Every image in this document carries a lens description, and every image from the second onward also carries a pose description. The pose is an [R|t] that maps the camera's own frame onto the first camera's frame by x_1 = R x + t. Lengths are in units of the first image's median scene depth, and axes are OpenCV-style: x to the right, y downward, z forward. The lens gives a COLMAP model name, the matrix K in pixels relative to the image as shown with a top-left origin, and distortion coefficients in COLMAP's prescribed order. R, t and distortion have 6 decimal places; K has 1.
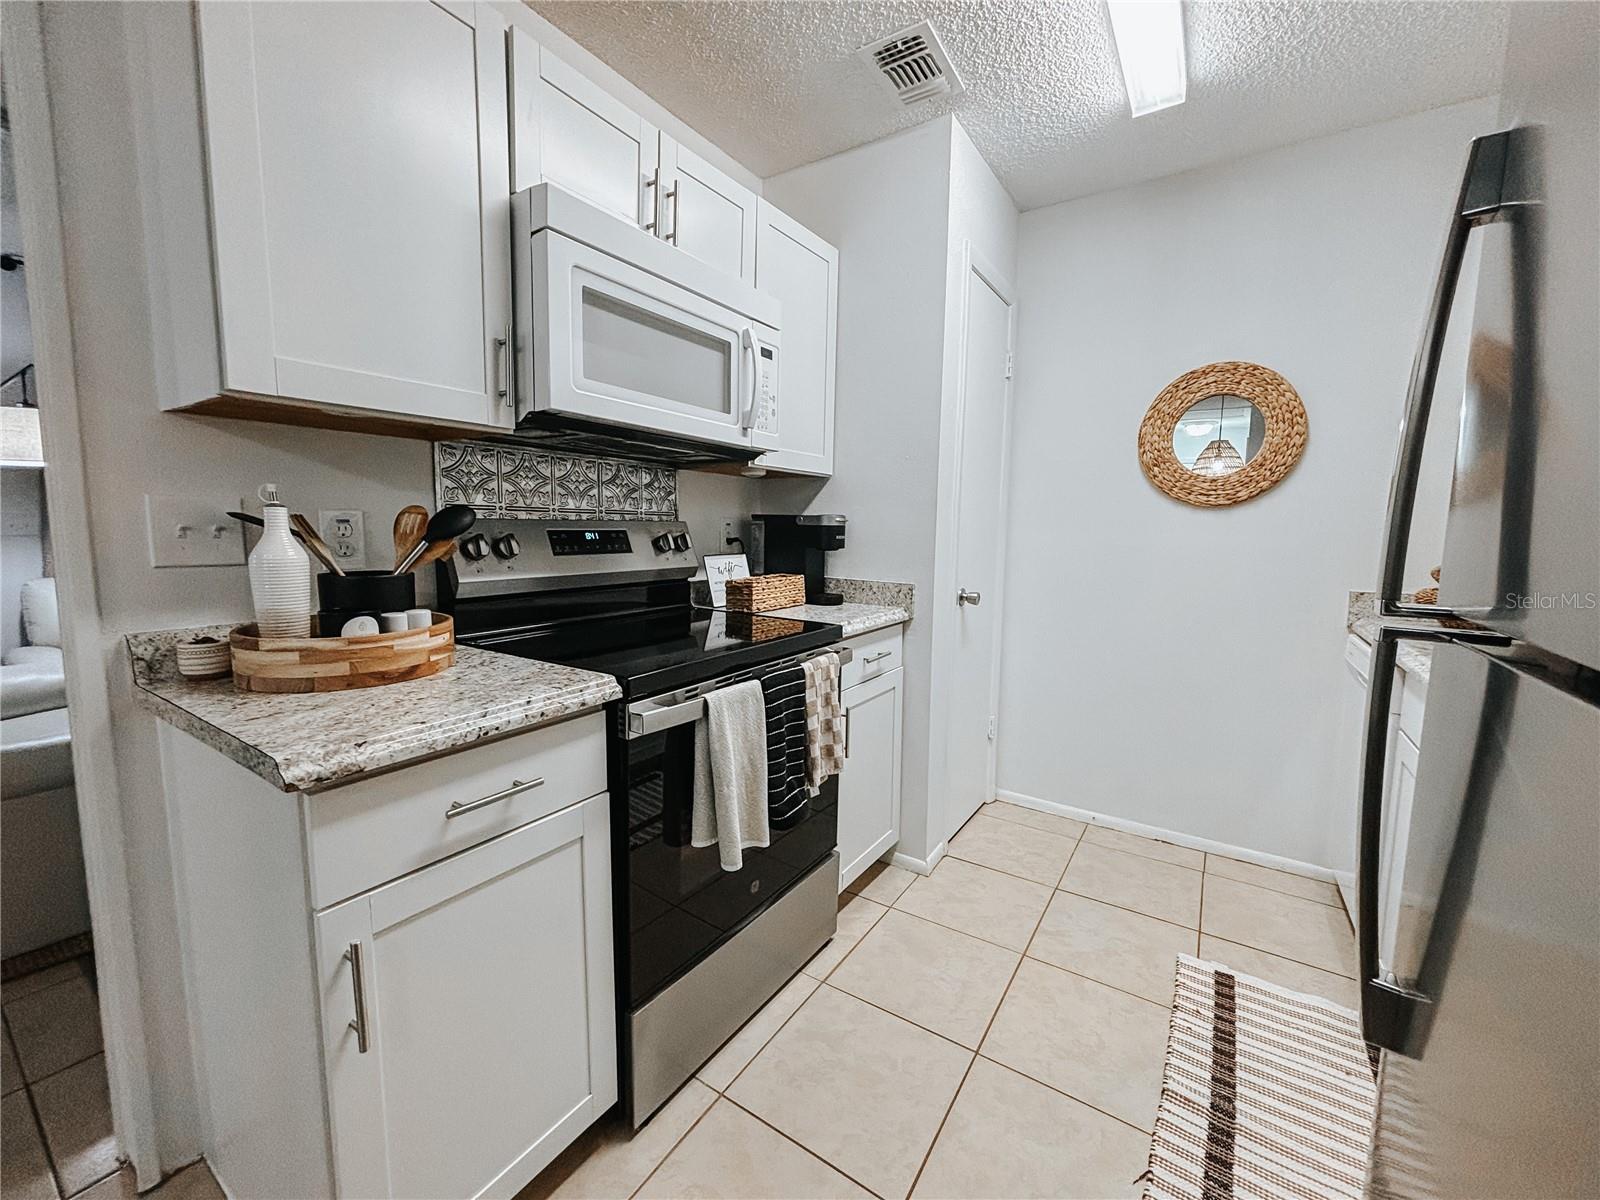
lens RADIAL K [[643.4, 0, 795.2], [0, 643.4, 605.6], [0, 0, 1]] dist [-0.002469, -0.000192]
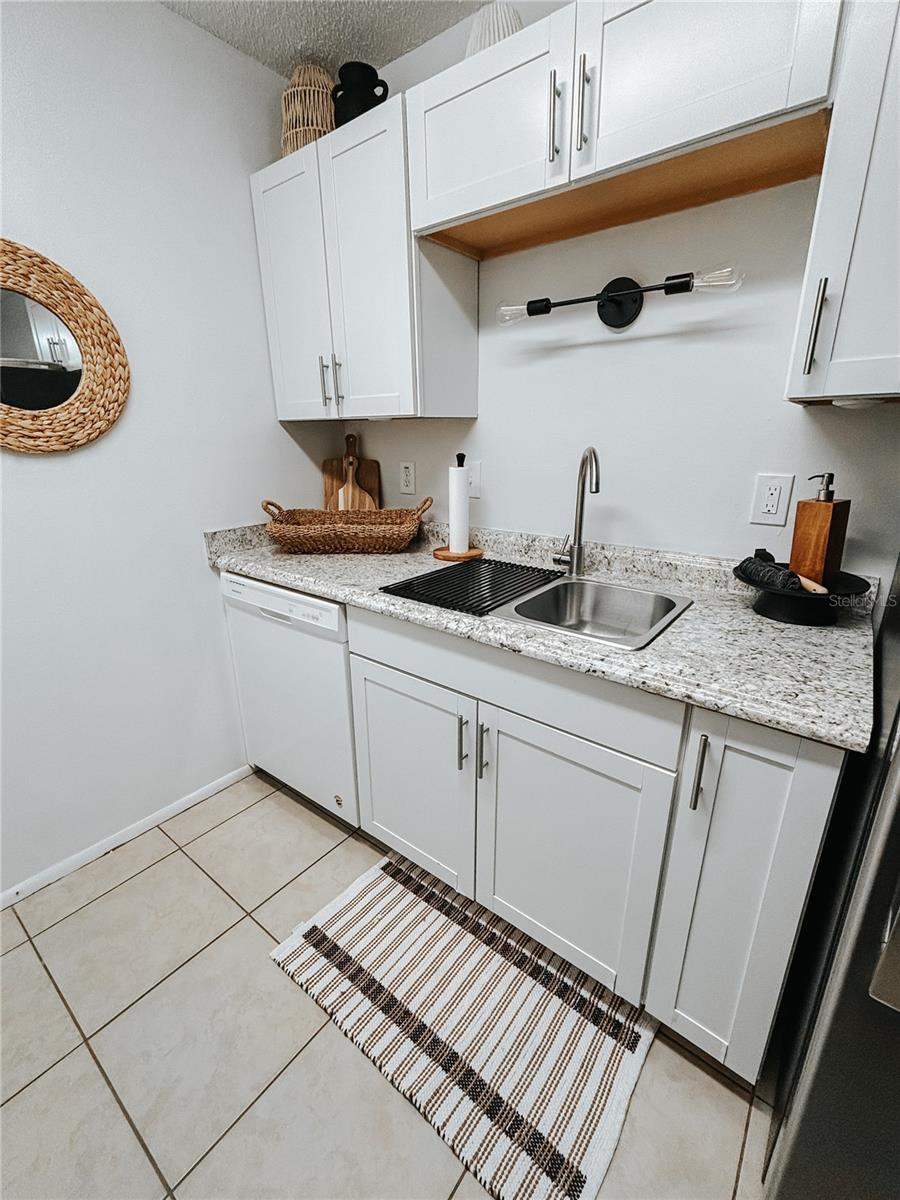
lens RADIAL K [[511.2, 0, 446.2], [0, 511.2, 598.1], [0, 0, 1]] dist [-0.001537, -0.000523]
pose [[0.069309, -0.323603, 0.943651, 0.069018], [0.129560, 0.940834, 0.313121, -0.129464], [-0.989146, 0.100558, 0.107134, 0.522900]]
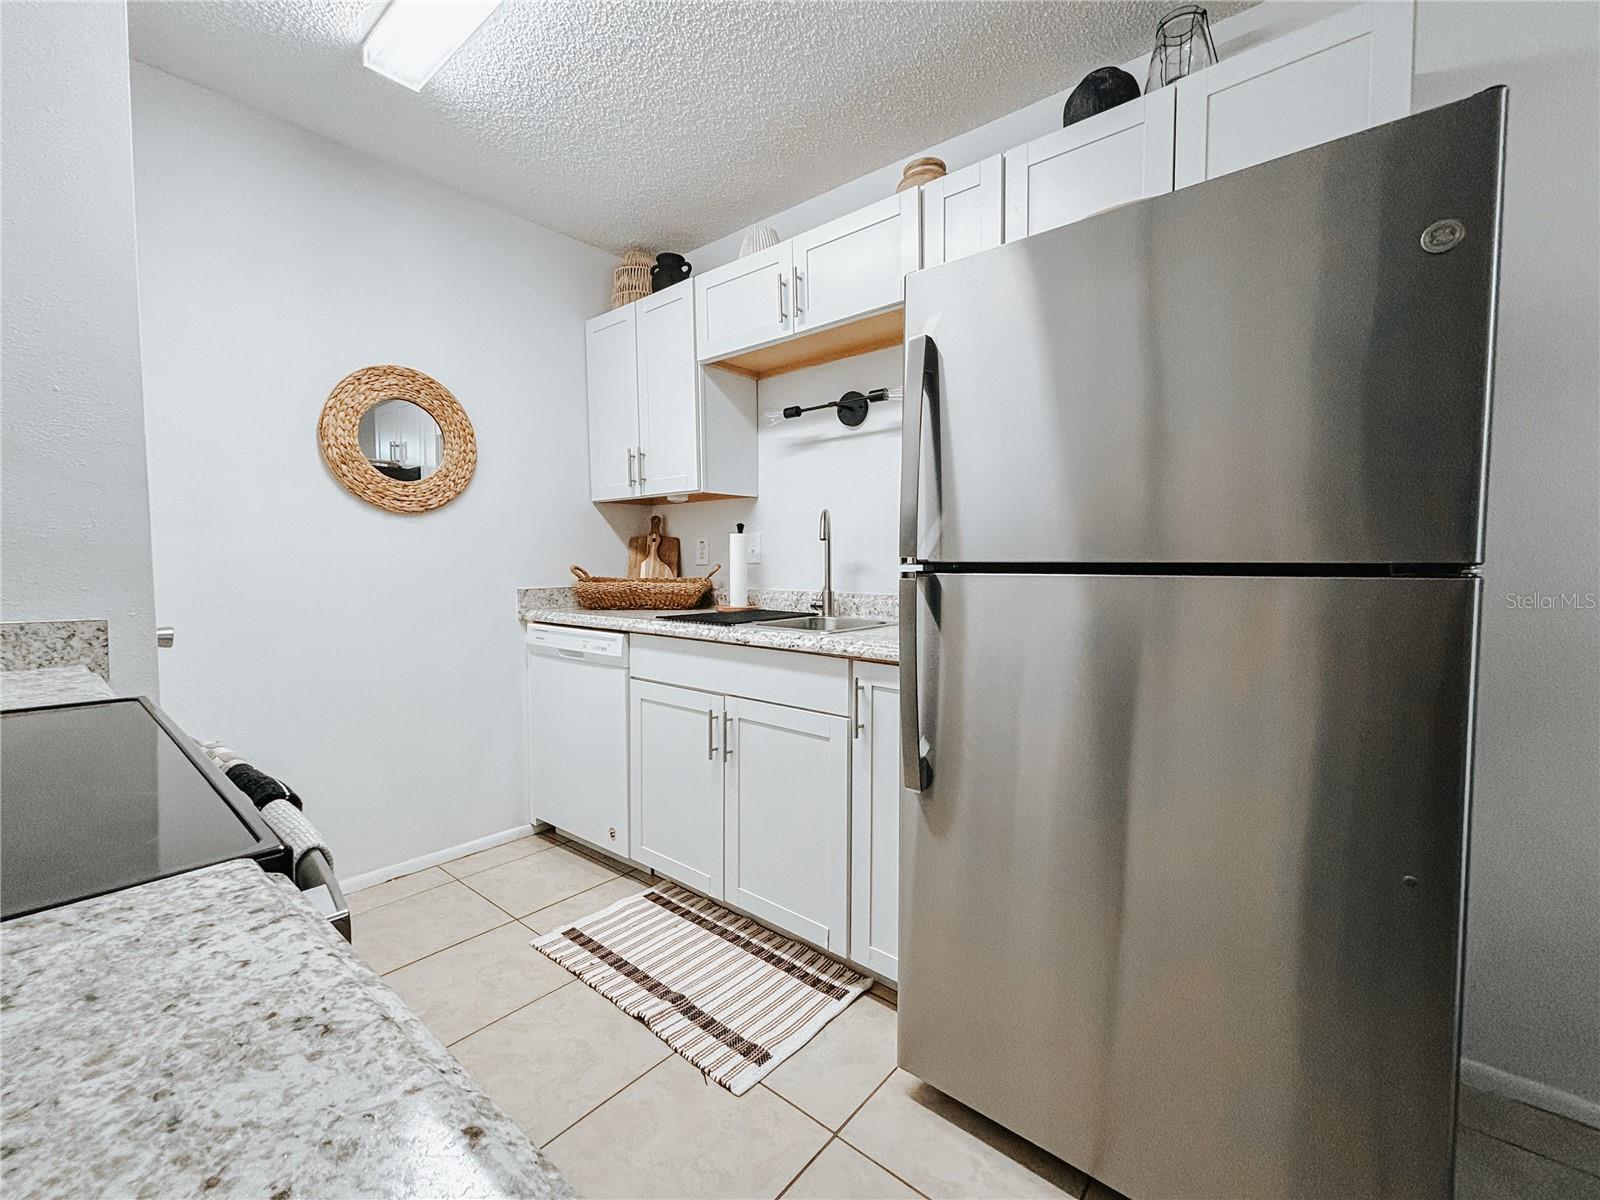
lens RADIAL K [[681.6, 0, 800.0], [0, 681.6, 600.0], [0, 0, 1]] dist [-0.001537, -0.000523]
pose [[0.100191, -0.070667, 0.992455, -0.346477], [0.123983, 0.990587, 0.058018, -0.009885], [-0.987213, 0.117235, 0.108009, 0.337511]]
